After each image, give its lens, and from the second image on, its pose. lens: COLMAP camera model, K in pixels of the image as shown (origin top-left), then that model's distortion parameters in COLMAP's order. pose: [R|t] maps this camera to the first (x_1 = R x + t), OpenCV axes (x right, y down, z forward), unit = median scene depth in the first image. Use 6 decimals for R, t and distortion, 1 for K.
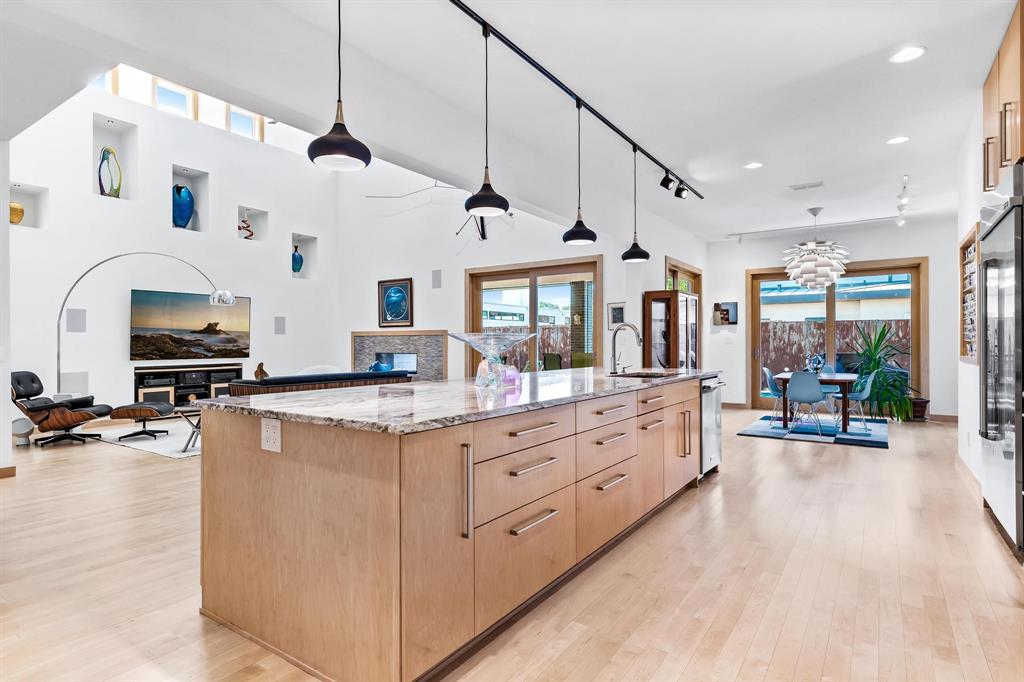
lens RADIAL K [[545.7, 0, 510.5], [0, 545.7, 336.6], [0, 0, 1]] dist [0.002586, -0.001001]
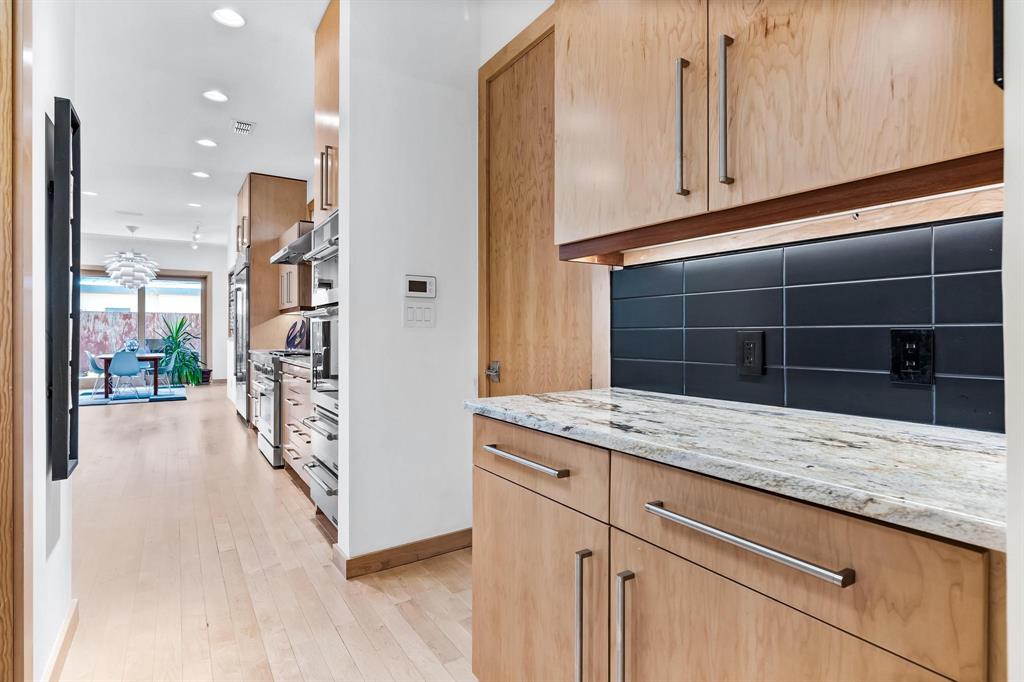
lens RADIAL K [[533.9, 0, 512.4], [0, 533.9, 336.8], [0, 0, 1]] dist [-0.001927, 0.000246]
pose [[0.397124, -0.007233, 0.917737, -0.248205], [-0.010562, 0.999867, 0.012451, 0.002342], [-0.917704, -0.014638, 0.396994, -0.334237]]
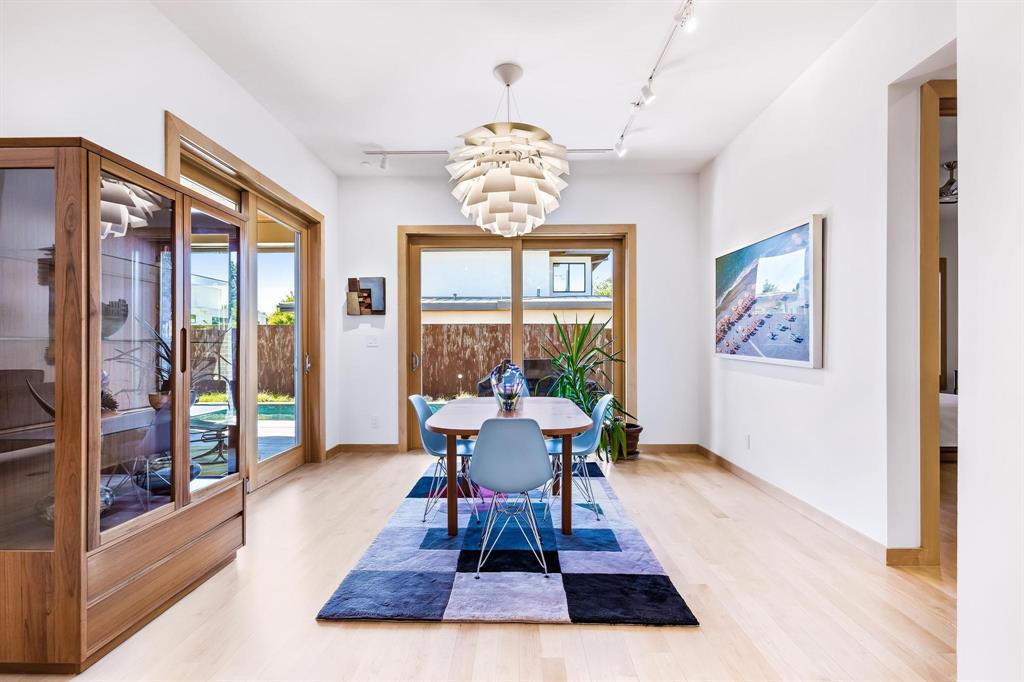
lens RADIAL K [[442.1, 0, 512.1], [0, 442.1, 346.6], [0, 0, 1]] dist [0.003353, -0.000709]
pose [[0.835776, 0.002194, 0.549066, 0.252347], [-0.006367, 0.999963, 0.005697, 0.008963], [-0.549033, -0.008258, 0.835760, 0.488912]]
